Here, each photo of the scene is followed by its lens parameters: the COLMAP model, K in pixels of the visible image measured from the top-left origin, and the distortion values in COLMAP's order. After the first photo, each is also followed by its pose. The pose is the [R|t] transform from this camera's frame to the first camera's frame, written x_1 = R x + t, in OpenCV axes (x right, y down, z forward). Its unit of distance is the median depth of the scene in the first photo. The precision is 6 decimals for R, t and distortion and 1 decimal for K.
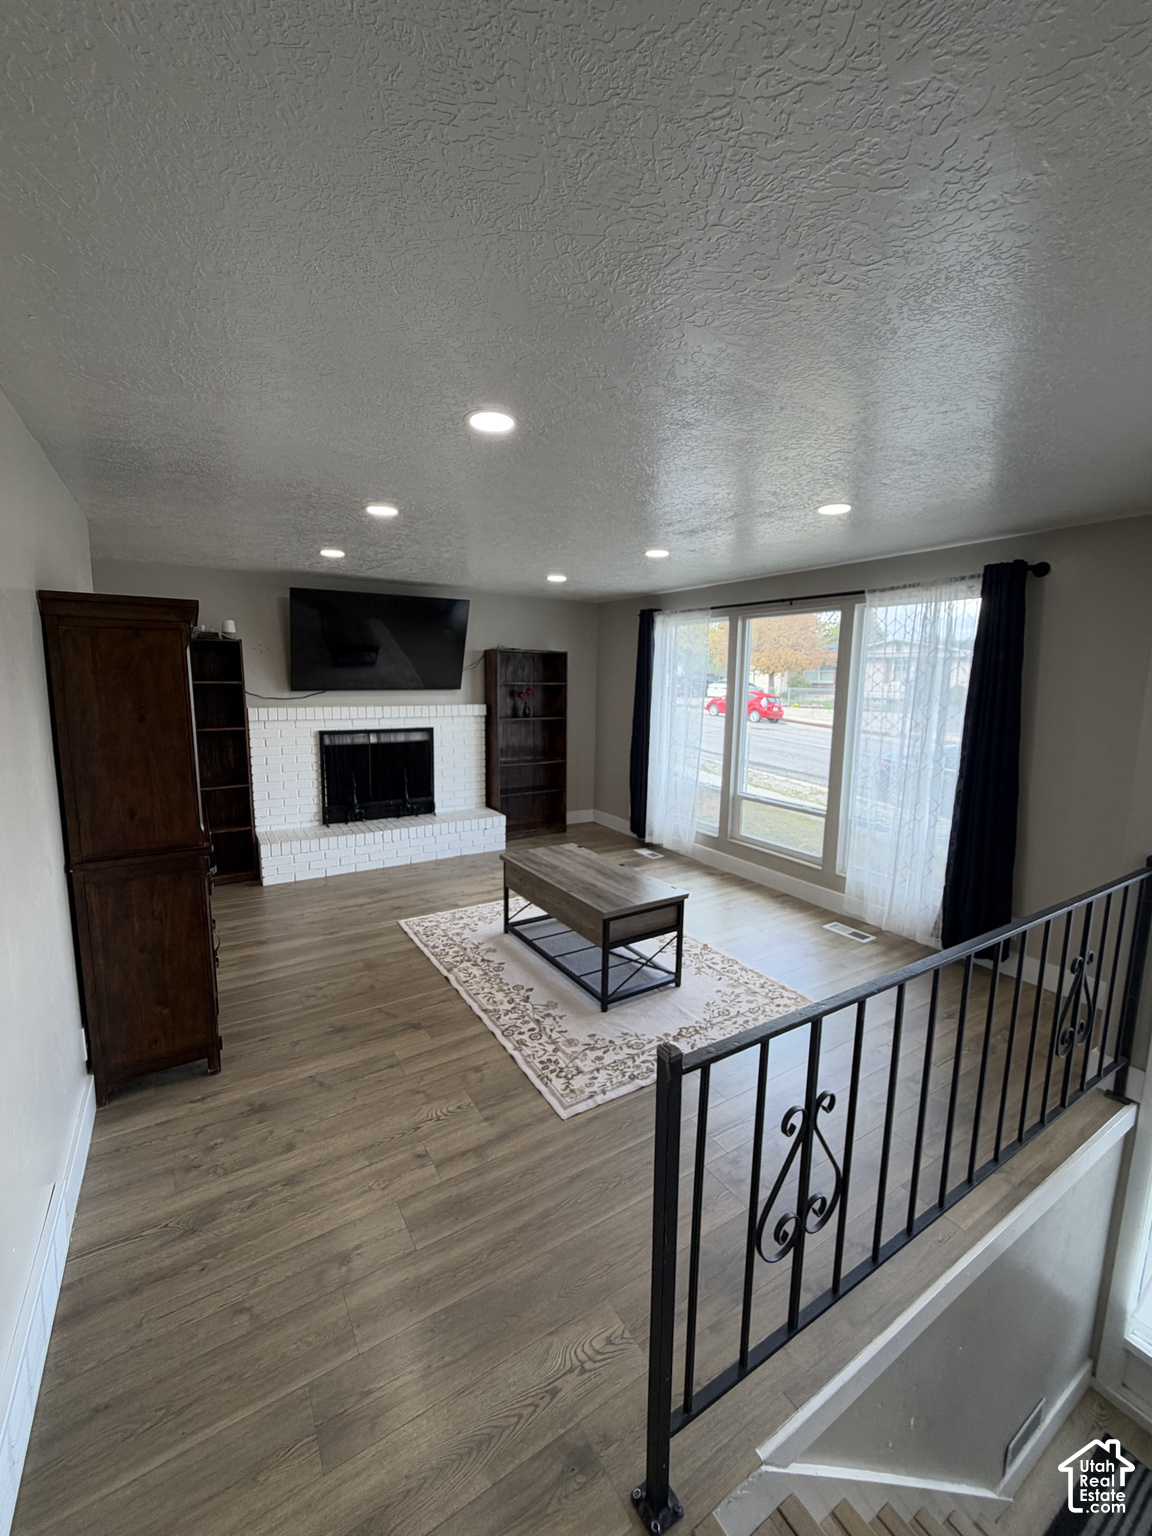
lens RADIAL K [[610.9, 0, 580.3], [0, 610.9, 769.2], [0, 0, 1]] dist [-0.000472, 0.000126]
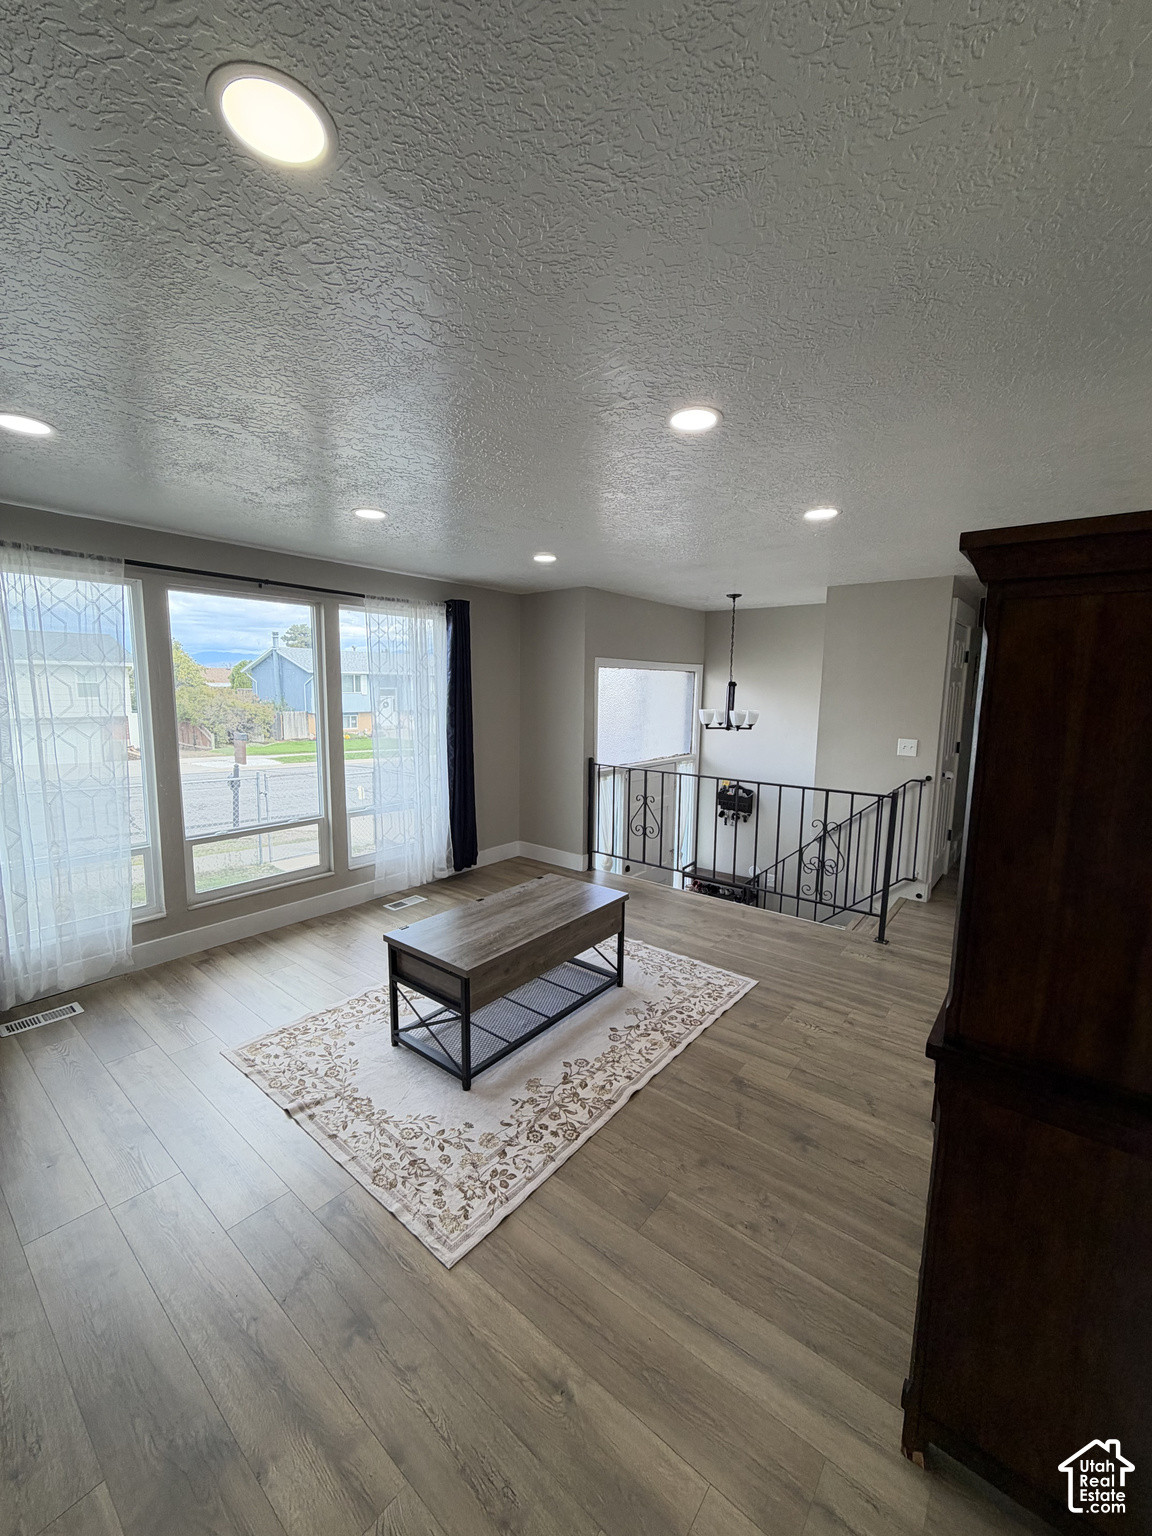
lens RADIAL K [[610.9, 0, 571.4], [0, 610.9, 765.2], [0, 0, 1]] dist [-0.000472, 0.000126]
pose [[-0.318441, -0.142678, 0.937144, -0.782612], [0.122274, 0.974167, 0.189863, -0.180970], [-0.940023, 0.175049, -0.292769, 1.154146]]
